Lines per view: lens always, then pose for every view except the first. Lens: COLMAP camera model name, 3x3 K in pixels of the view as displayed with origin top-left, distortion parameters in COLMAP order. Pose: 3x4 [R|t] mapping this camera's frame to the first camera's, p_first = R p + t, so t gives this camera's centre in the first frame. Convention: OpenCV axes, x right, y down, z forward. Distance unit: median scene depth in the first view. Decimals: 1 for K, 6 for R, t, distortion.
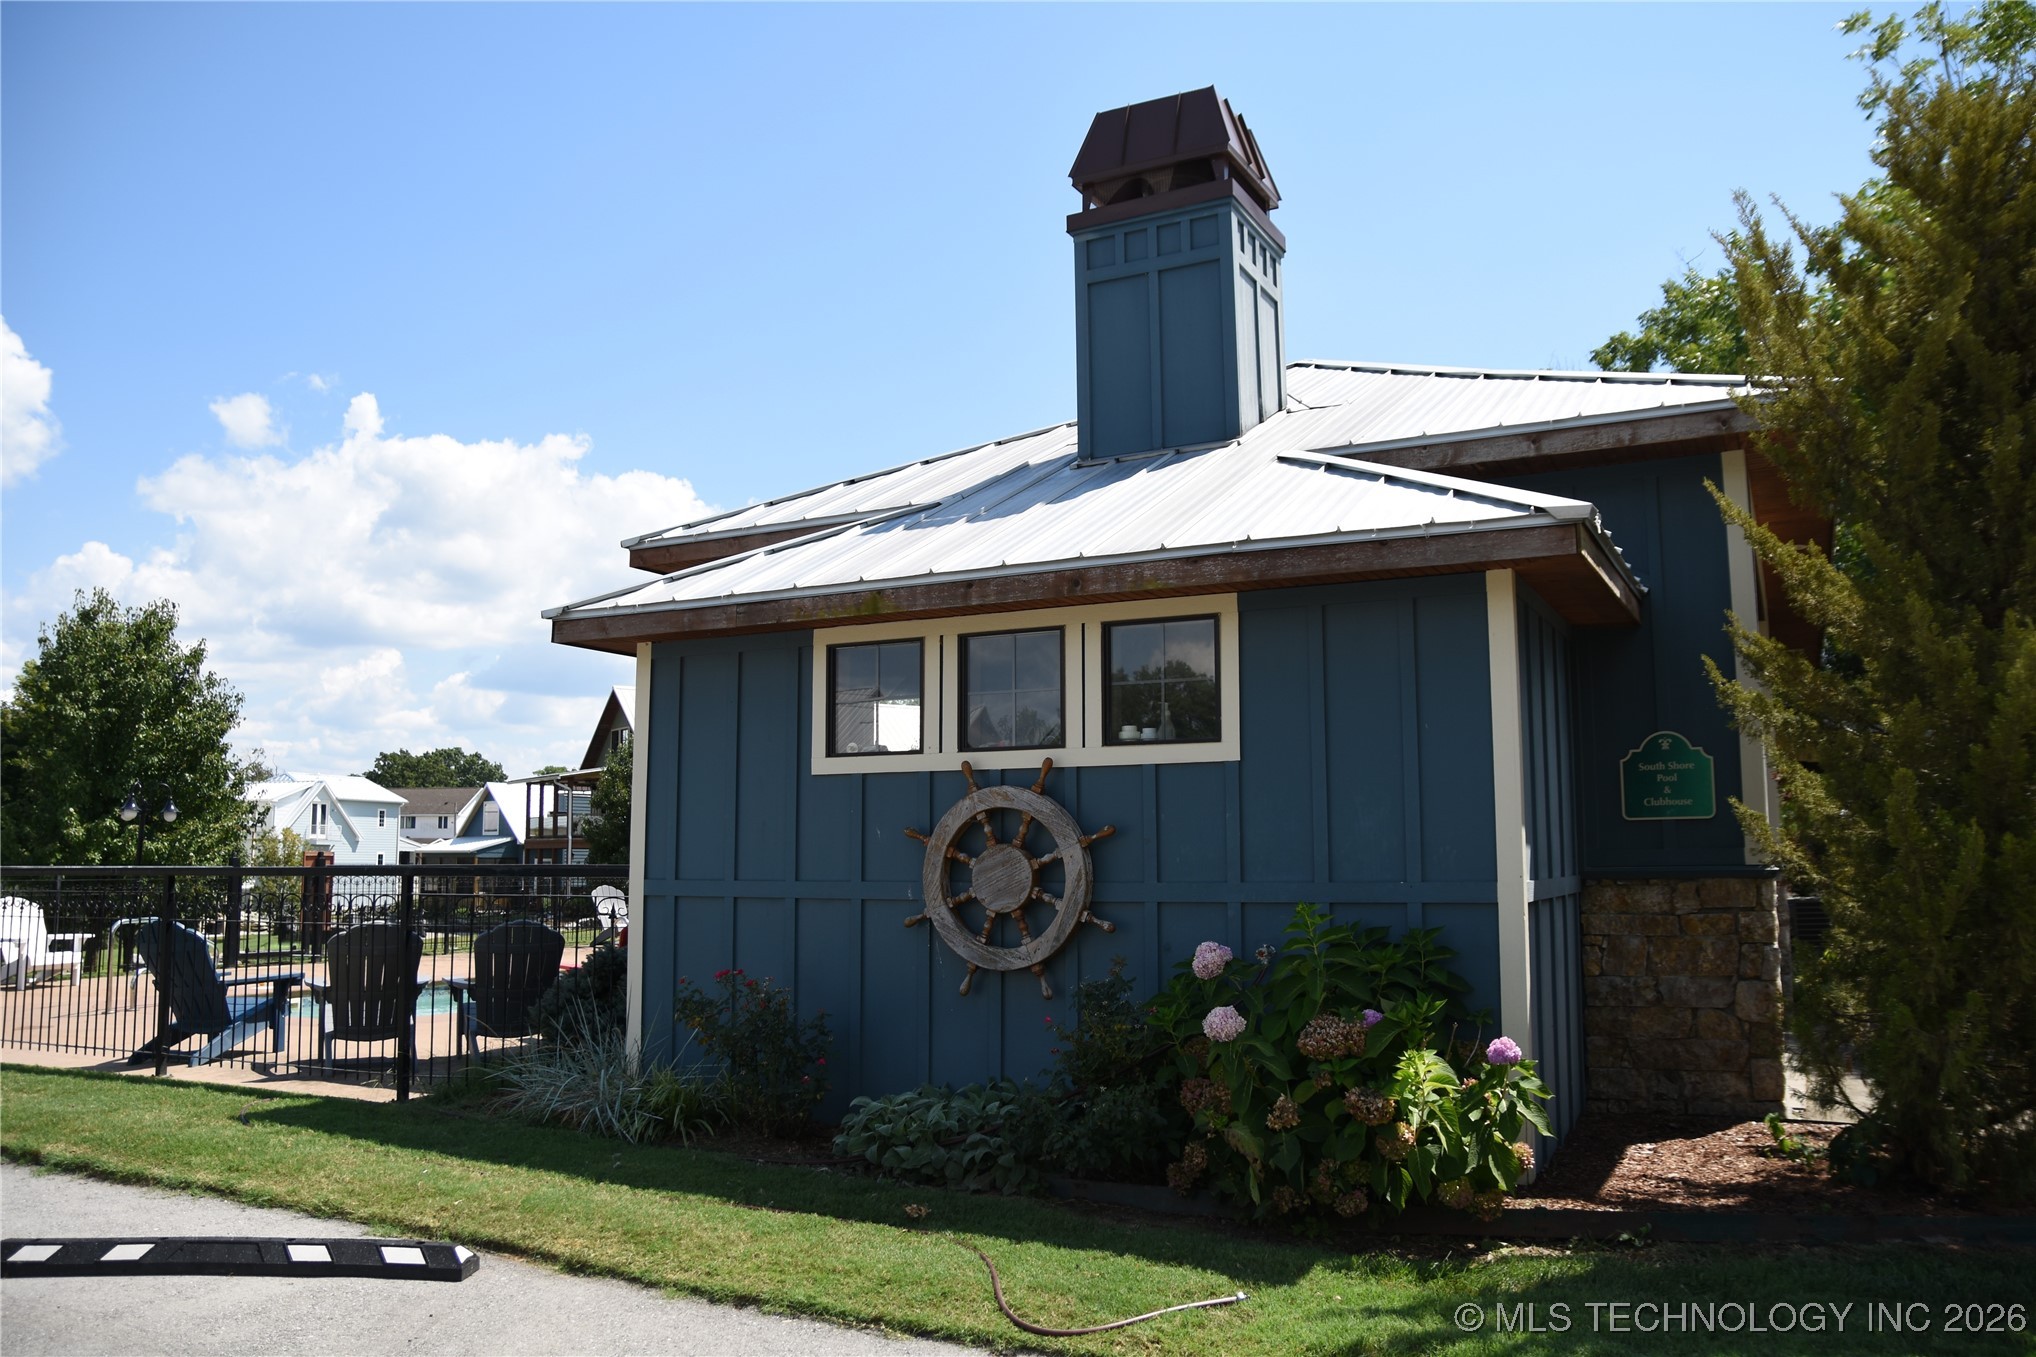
lens RADIAL K [[1516.8, 0, 1037.0], [0, 1516.8, 692.6], [0, 0, 1]] dist [-0.077934, 0.023375]
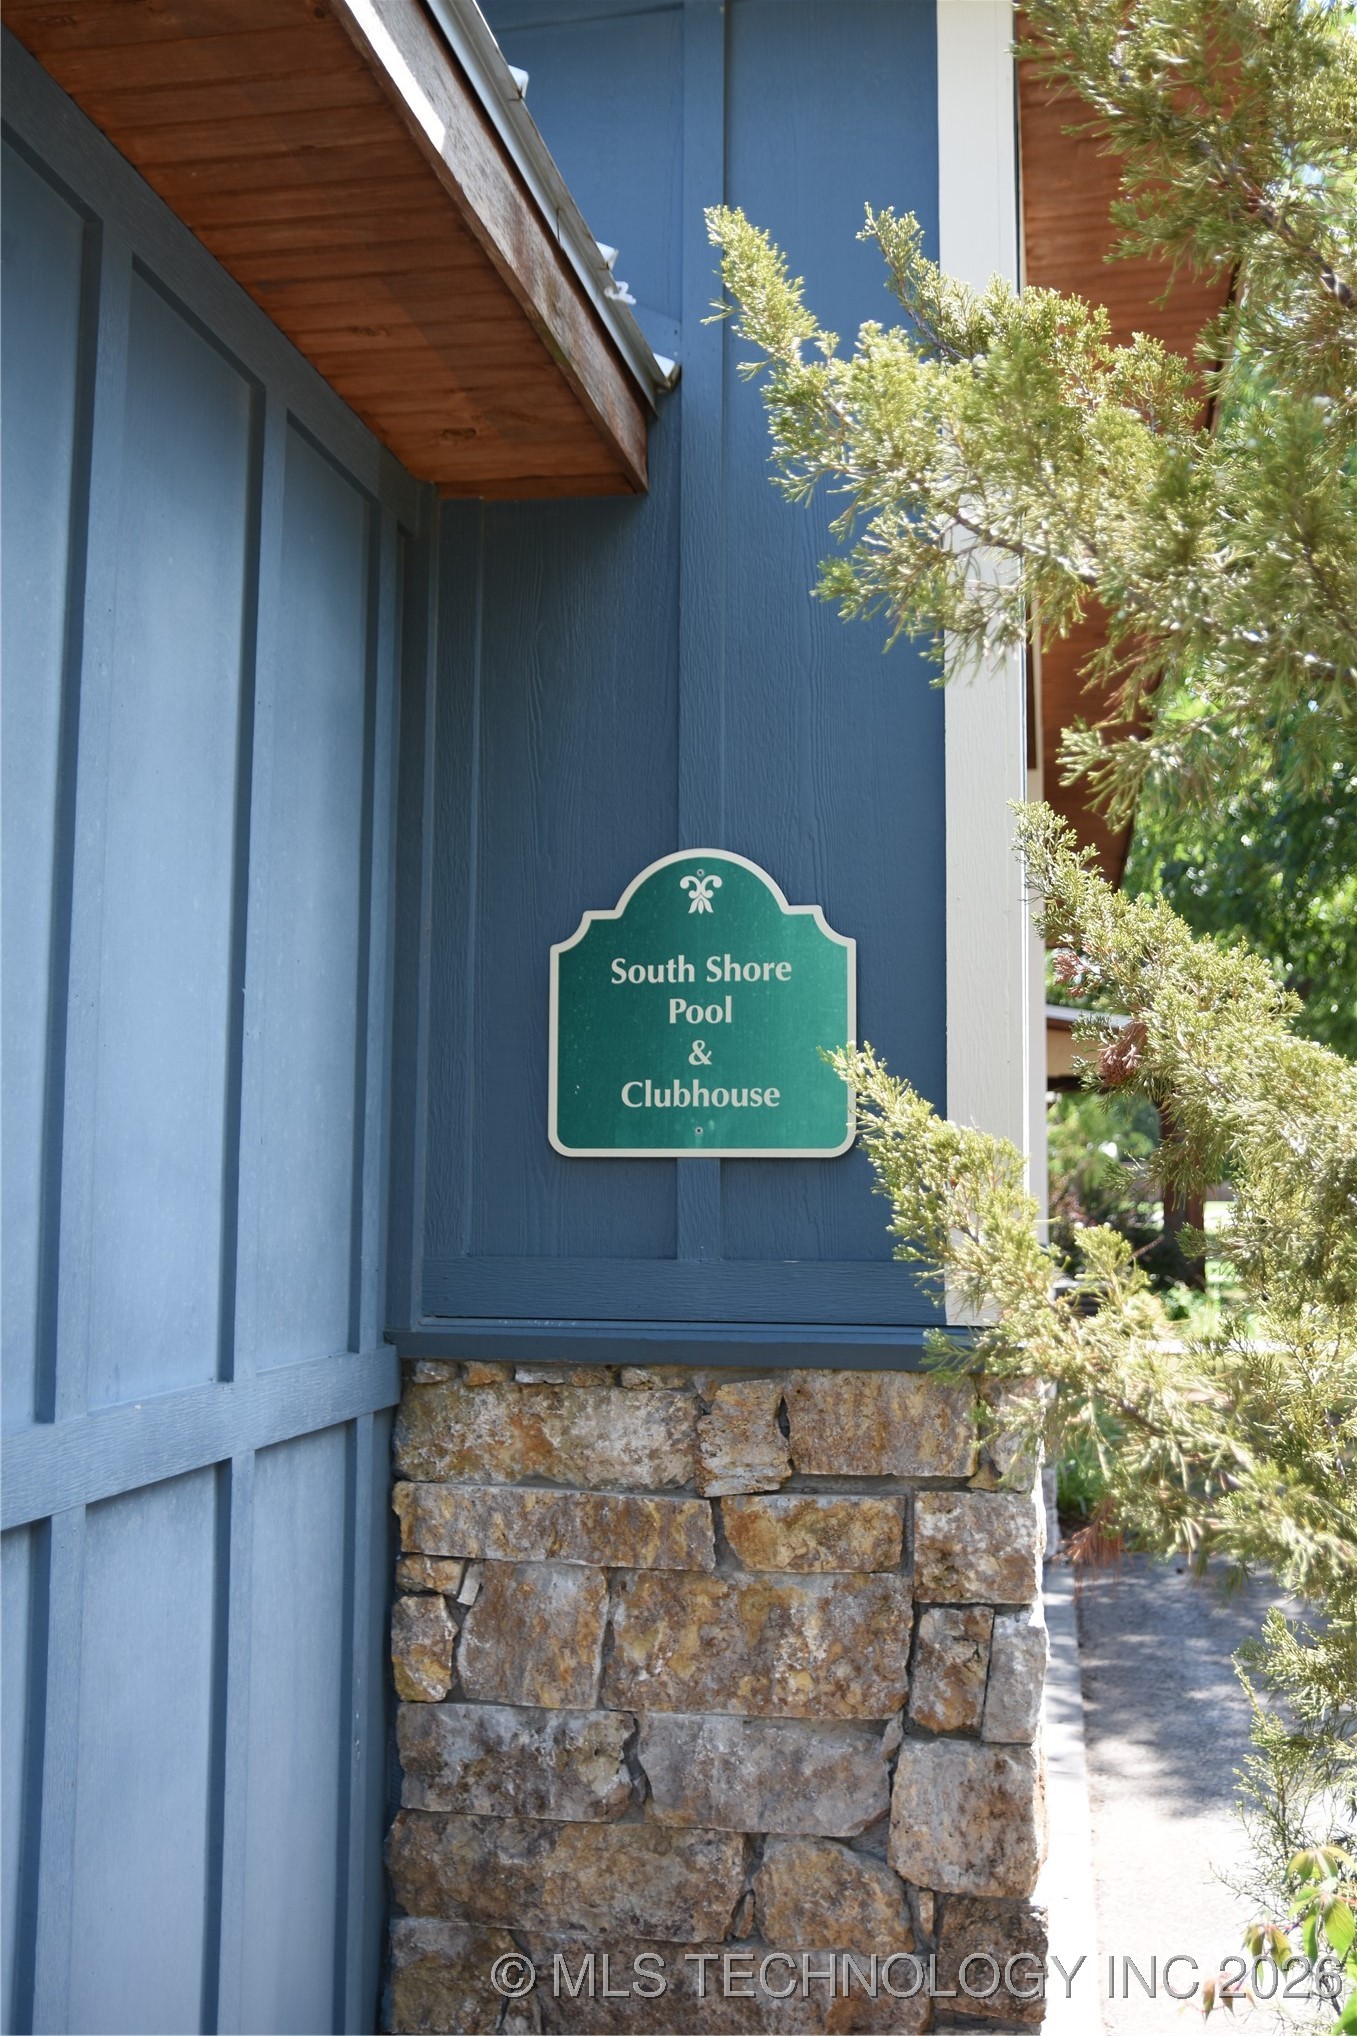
lens RADIAL K [[1927.4, 0, 672.3], [0, 1927.4, 1010.3], [0, 0, 1]] dist [-0.036265, 0.000000]
pose [[0.962552, 0.039413, 0.268217, 0.320033], [-0.043760, 0.998990, 0.010245, 0.053772], [-0.267542, -0.021599, 0.963304, 0.653417]]
